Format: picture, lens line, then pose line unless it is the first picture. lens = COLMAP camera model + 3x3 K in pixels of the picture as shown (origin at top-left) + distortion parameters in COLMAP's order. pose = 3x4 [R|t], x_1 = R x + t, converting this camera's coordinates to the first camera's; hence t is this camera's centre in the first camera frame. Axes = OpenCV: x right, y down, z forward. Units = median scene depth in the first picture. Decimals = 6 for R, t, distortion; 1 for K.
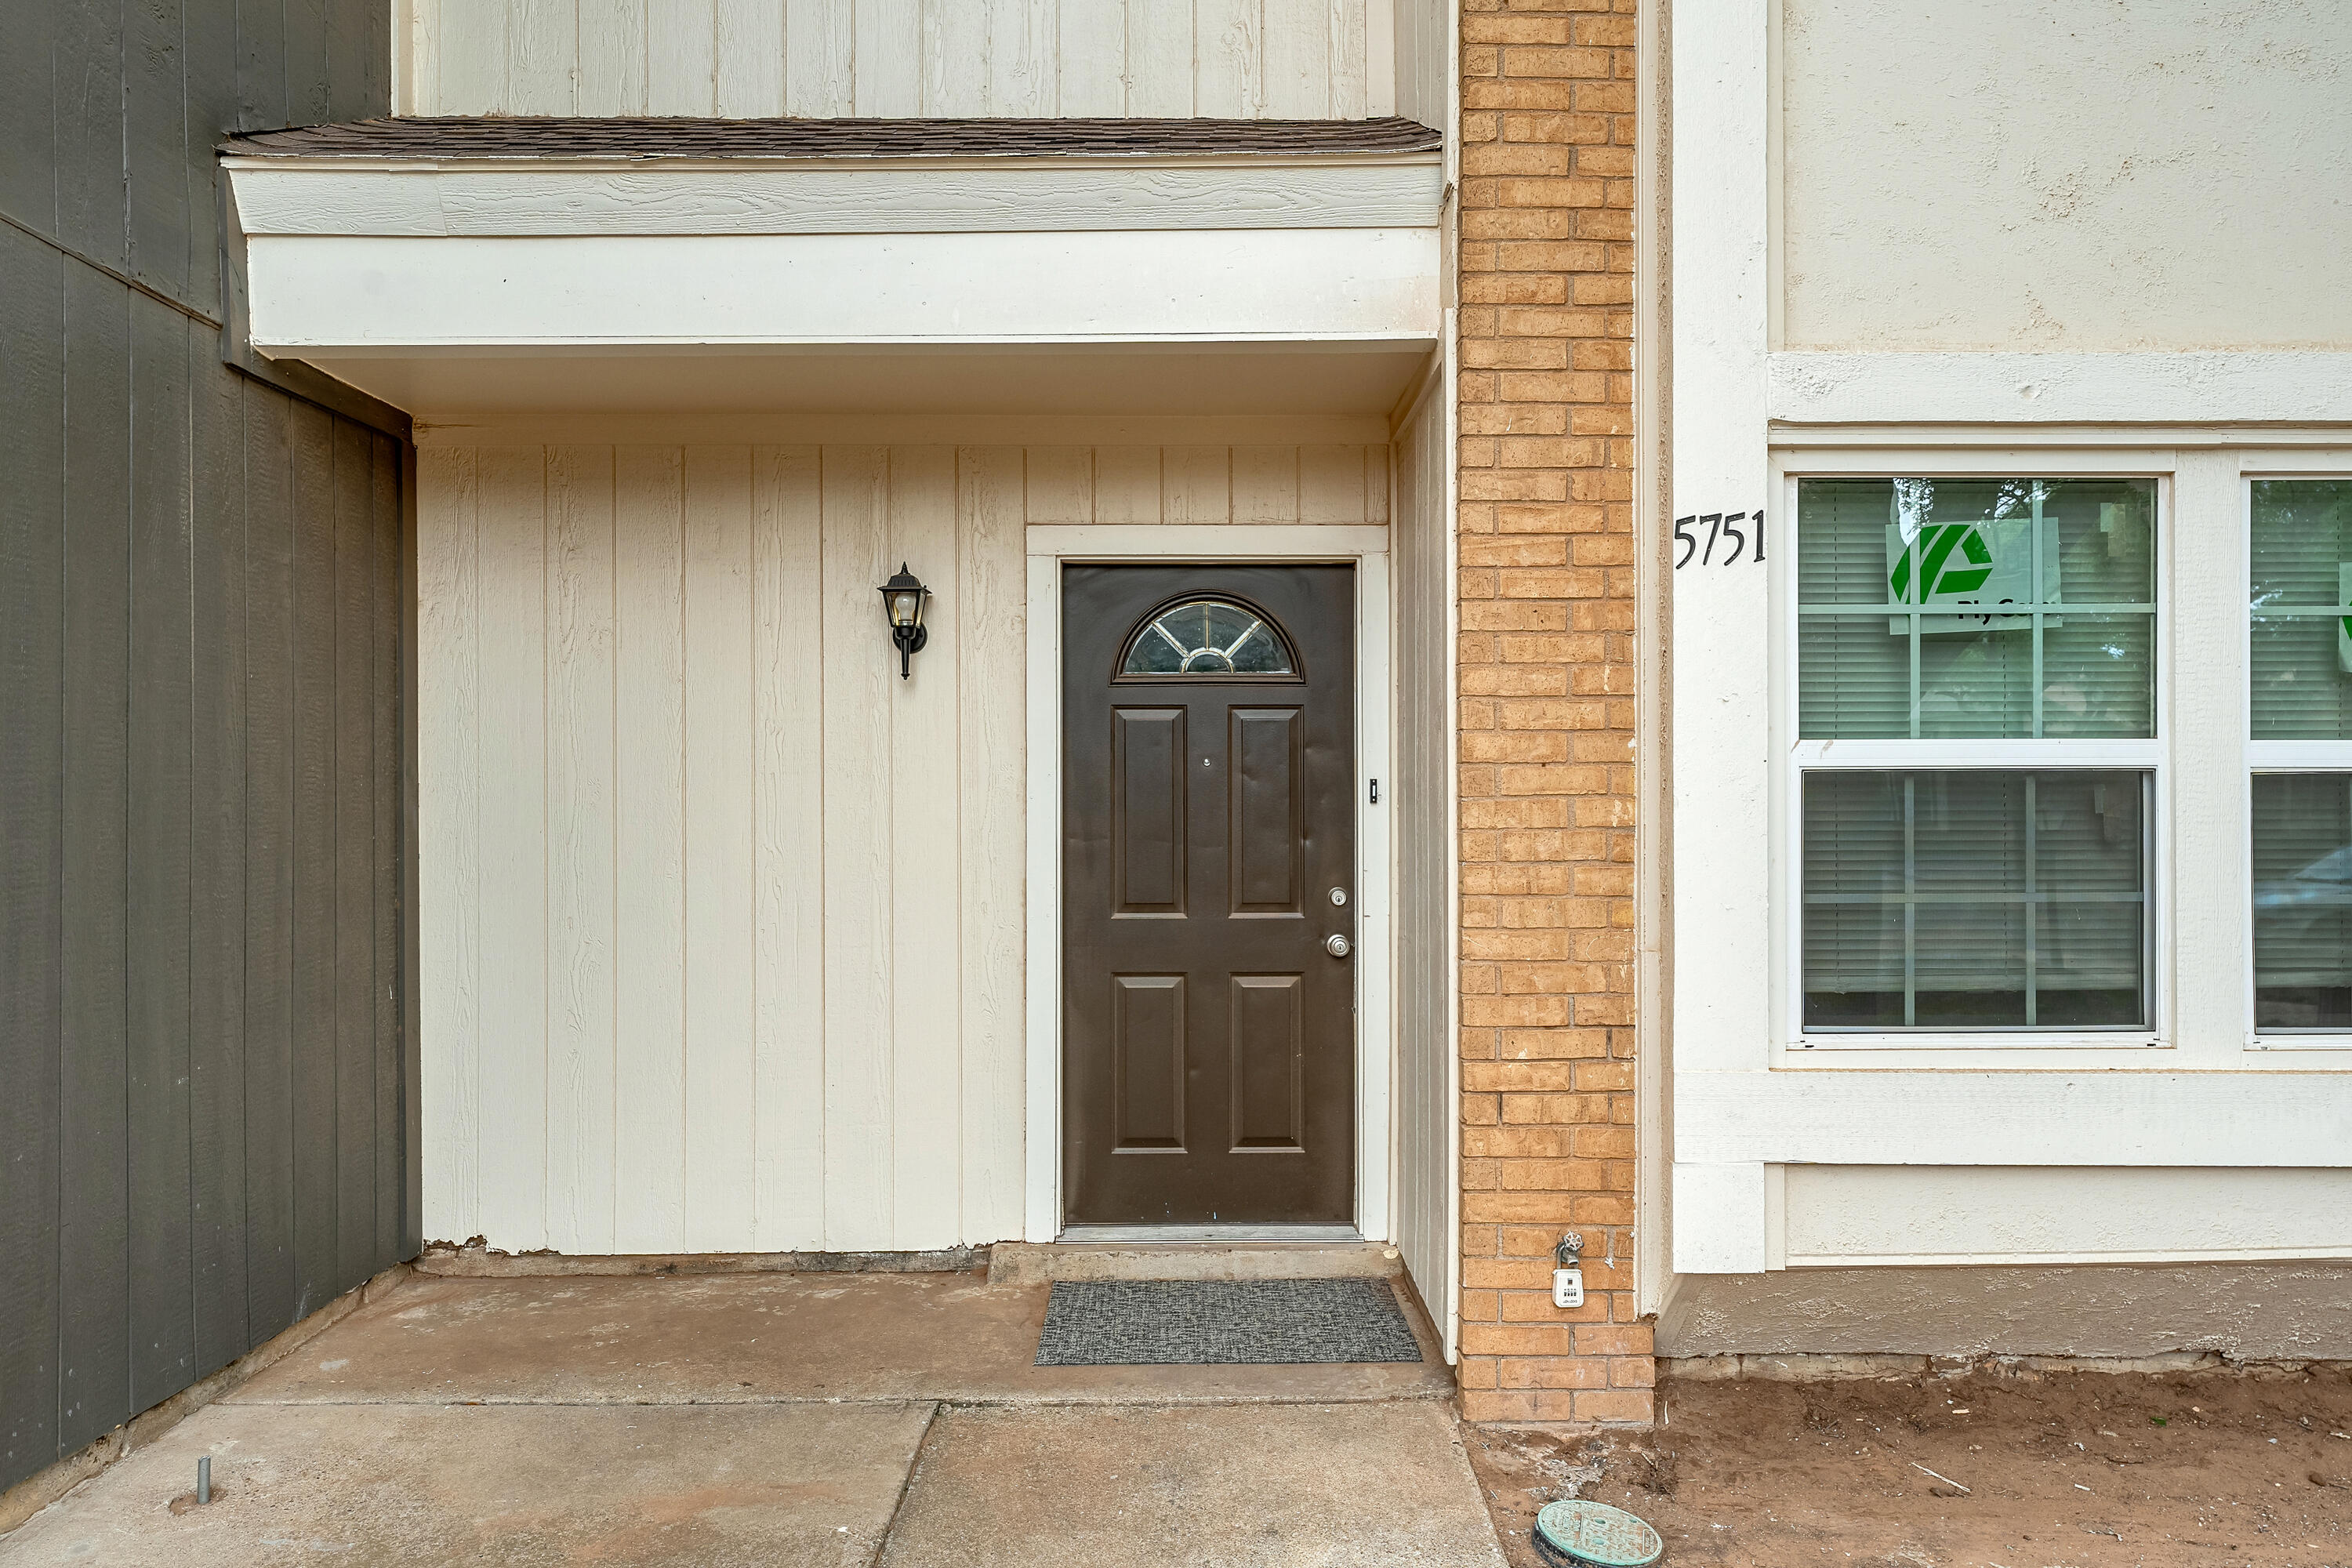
lens RADIAL K [[1607.3, 0, 1180.1], [0, 1607.3, 786.8], [0, 0, 1]] dist [0.009940, 0.004304]
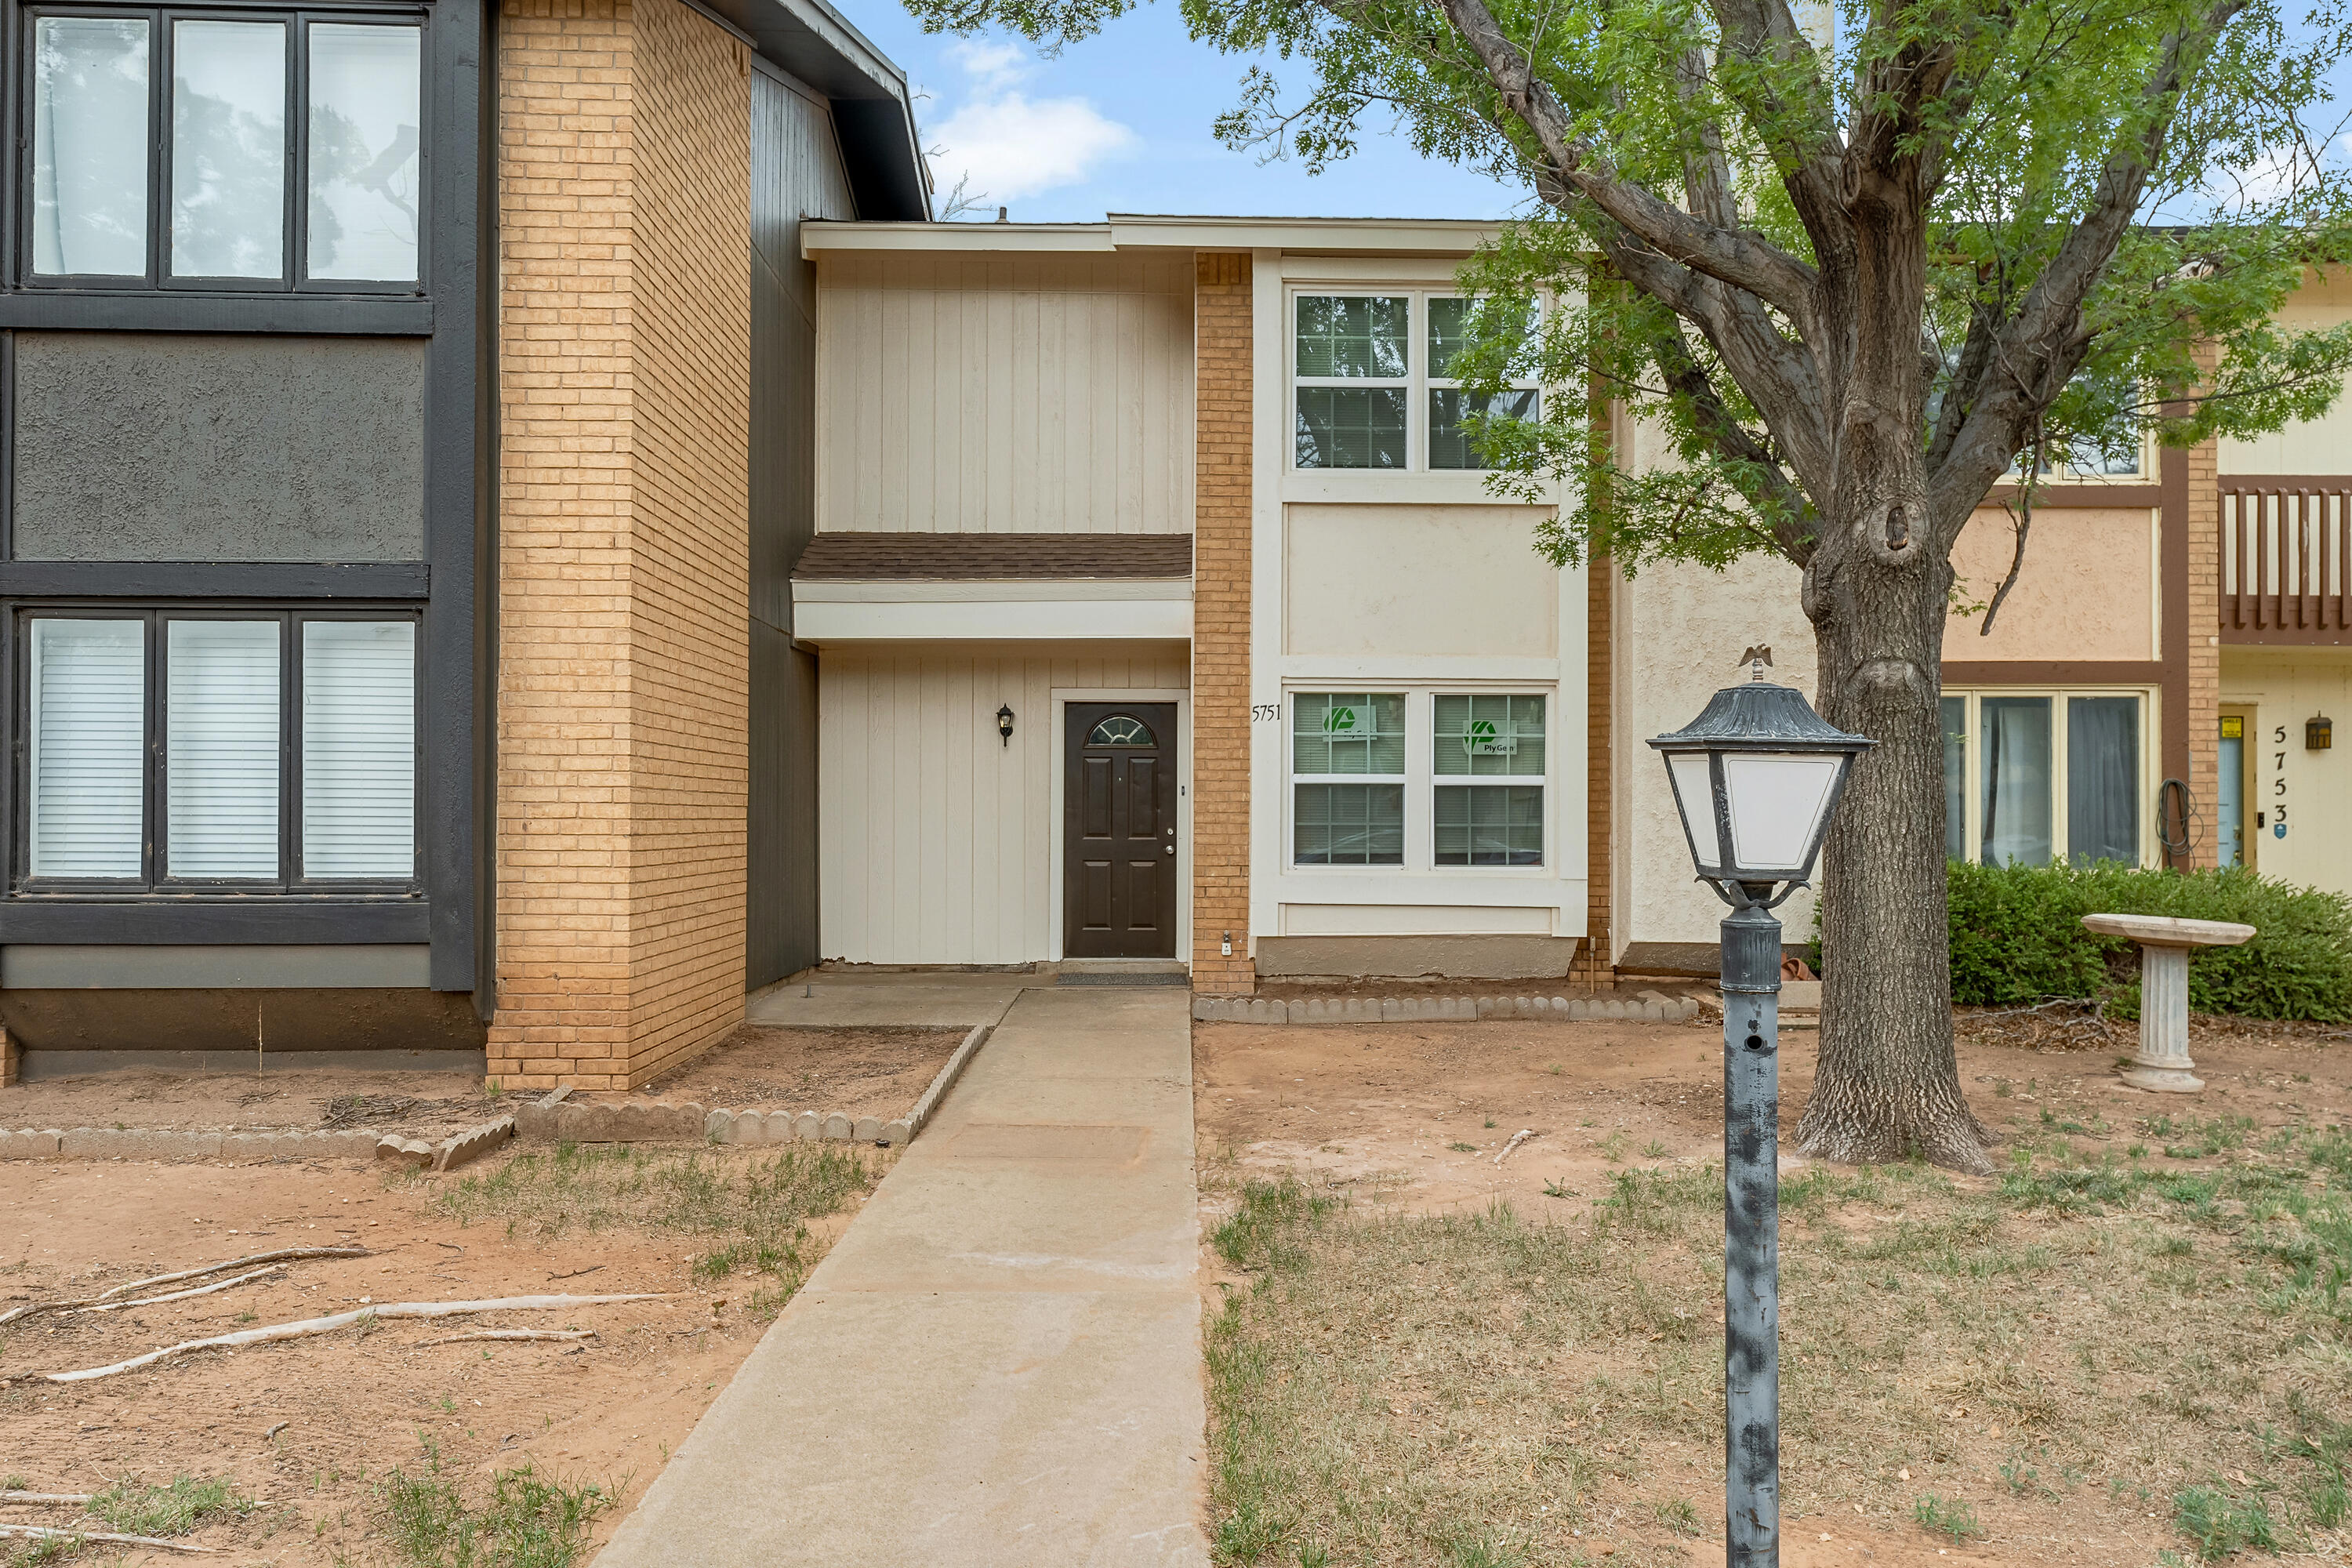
lens RADIAL K [[1607.3, 0, 1182.5], [0, 1607.3, 806.2], [0, 0, 1]] dist [0.009940, 0.004304]
pose [[0.999962, 0.006412, 0.005890, 0.134751], [-0.006439, 0.999969, 0.004552, 0.020791], [-0.005861, -0.004590, 0.999972, -2.094363]]
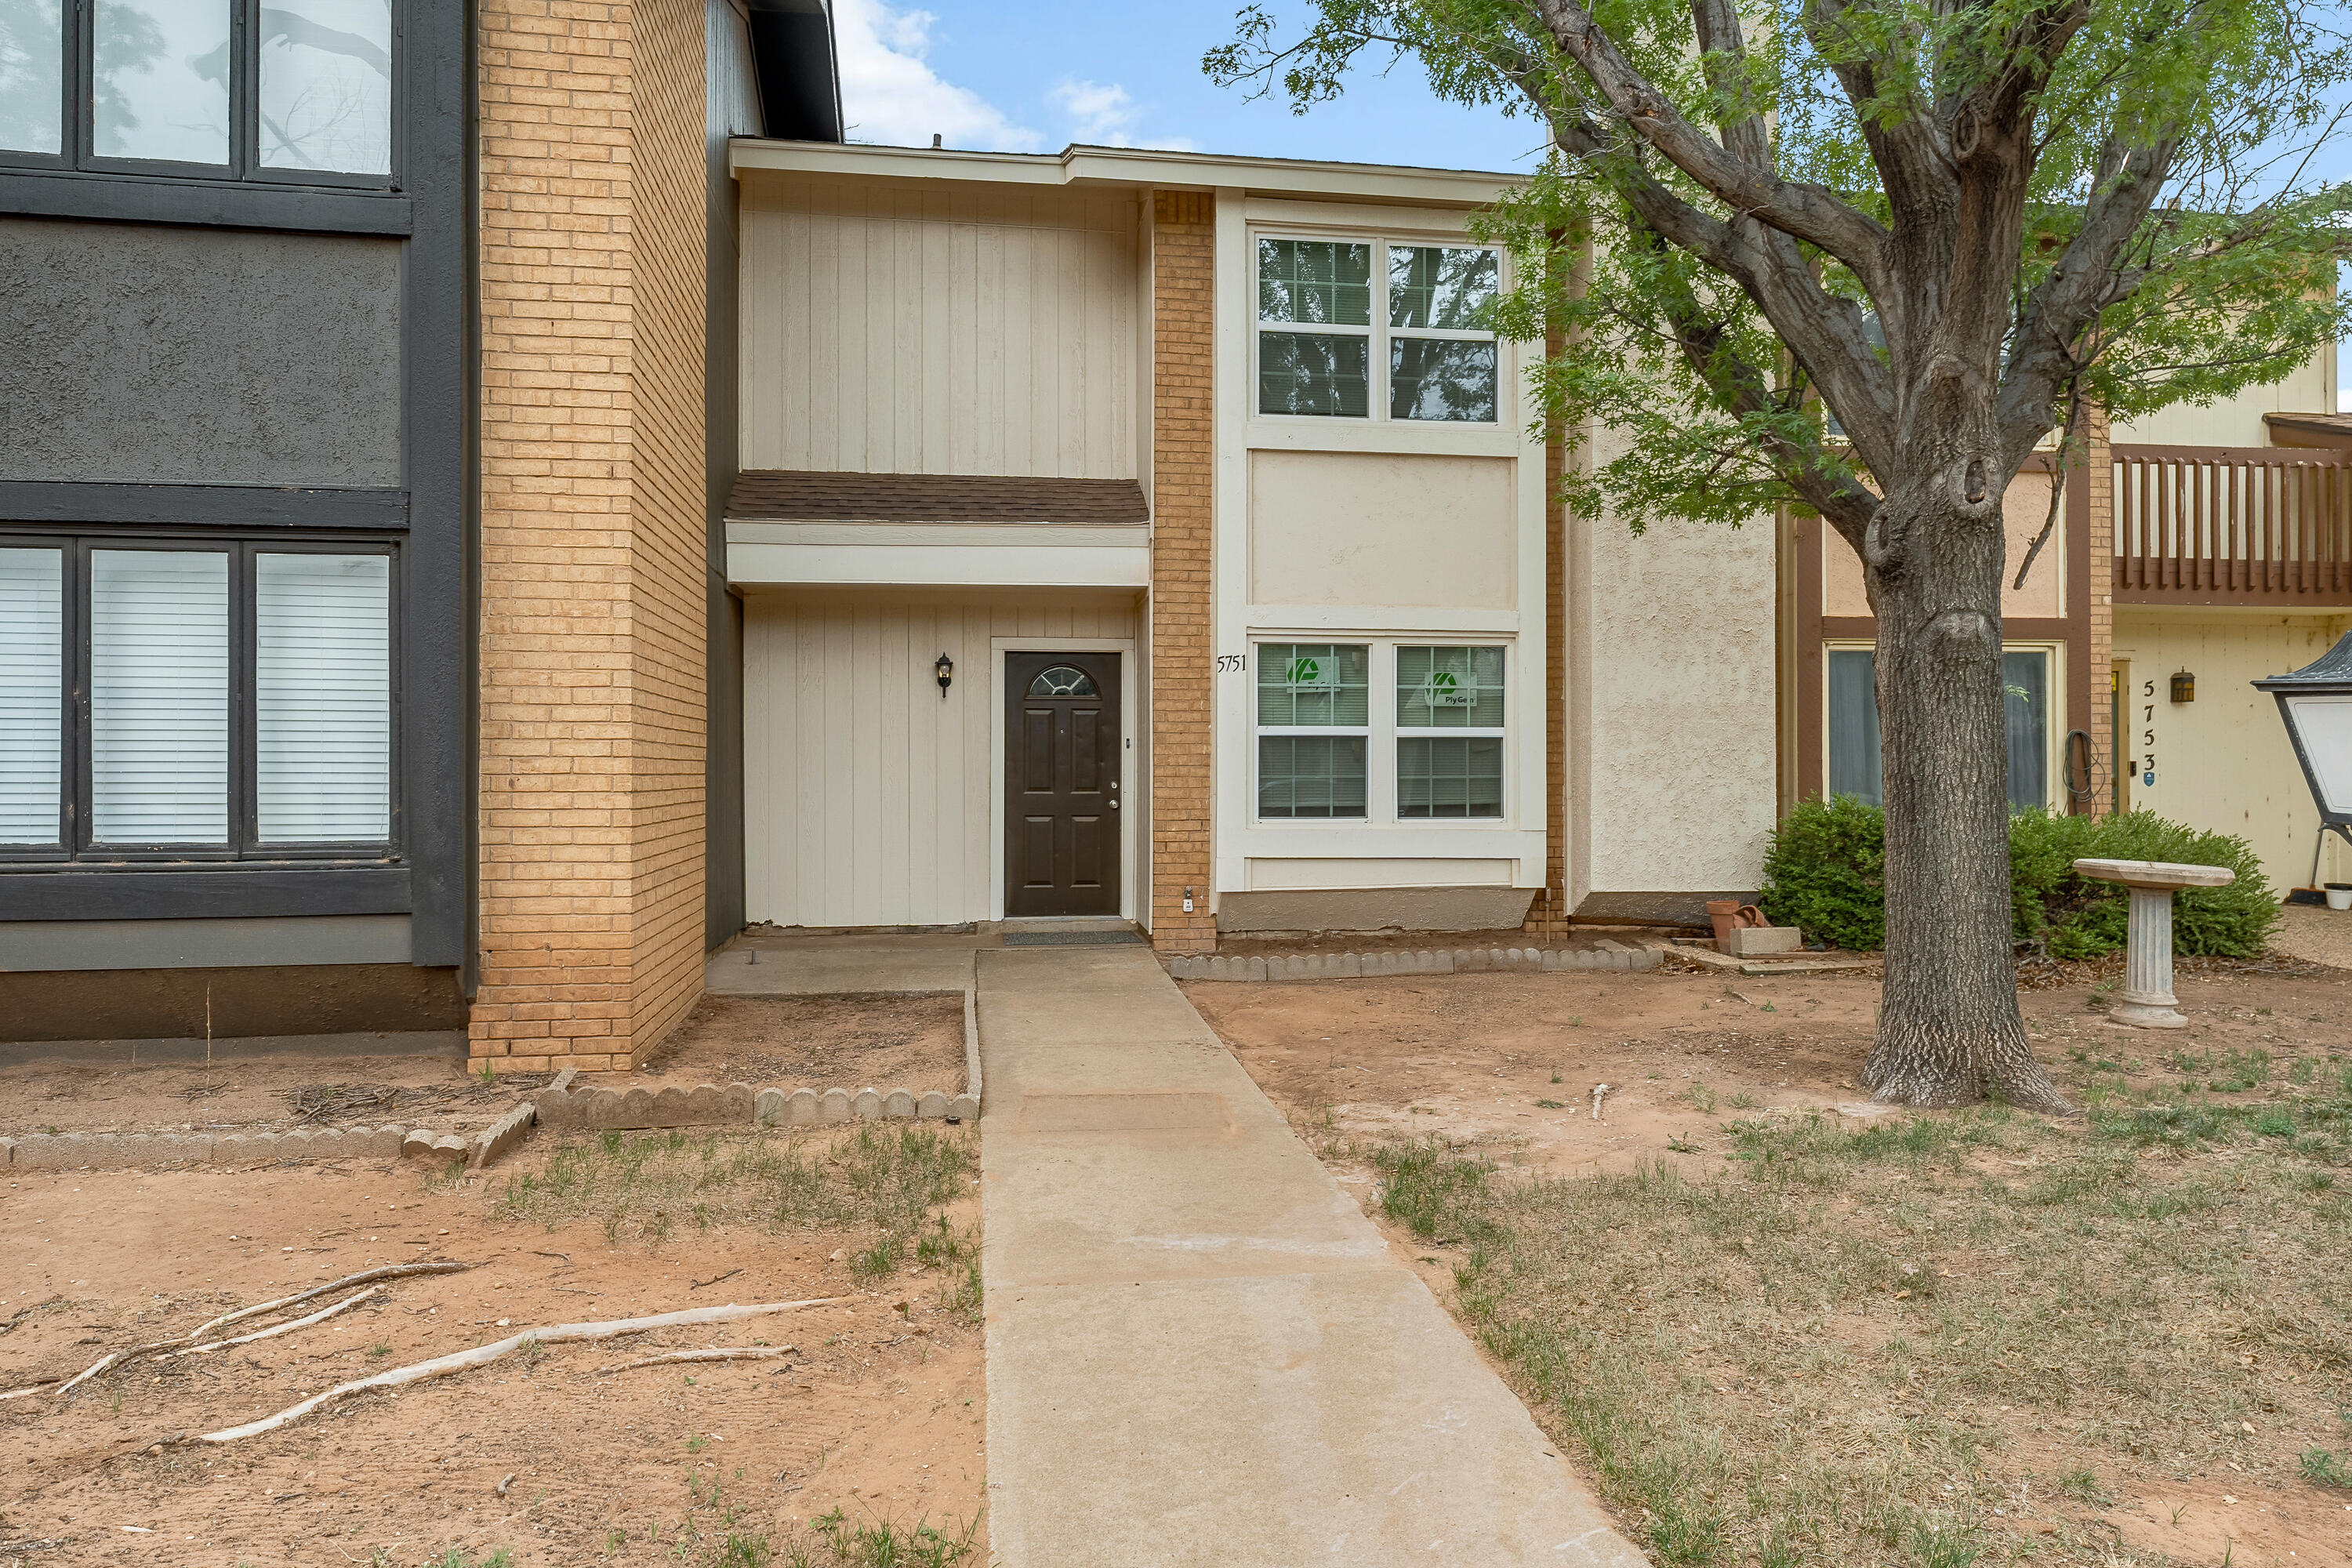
lens RADIAL K [[1607.3, 0, 1195.2], [0, 1607.3, 764.5], [0, 0, 1]] dist [0.009940, 0.004304]
pose [[0.989864, 0.002464, 0.141997, -0.176044], [-0.003417, 0.999973, 0.006469, 0.025173], [-0.141977, -0.006889, 0.989846, -1.992276]]
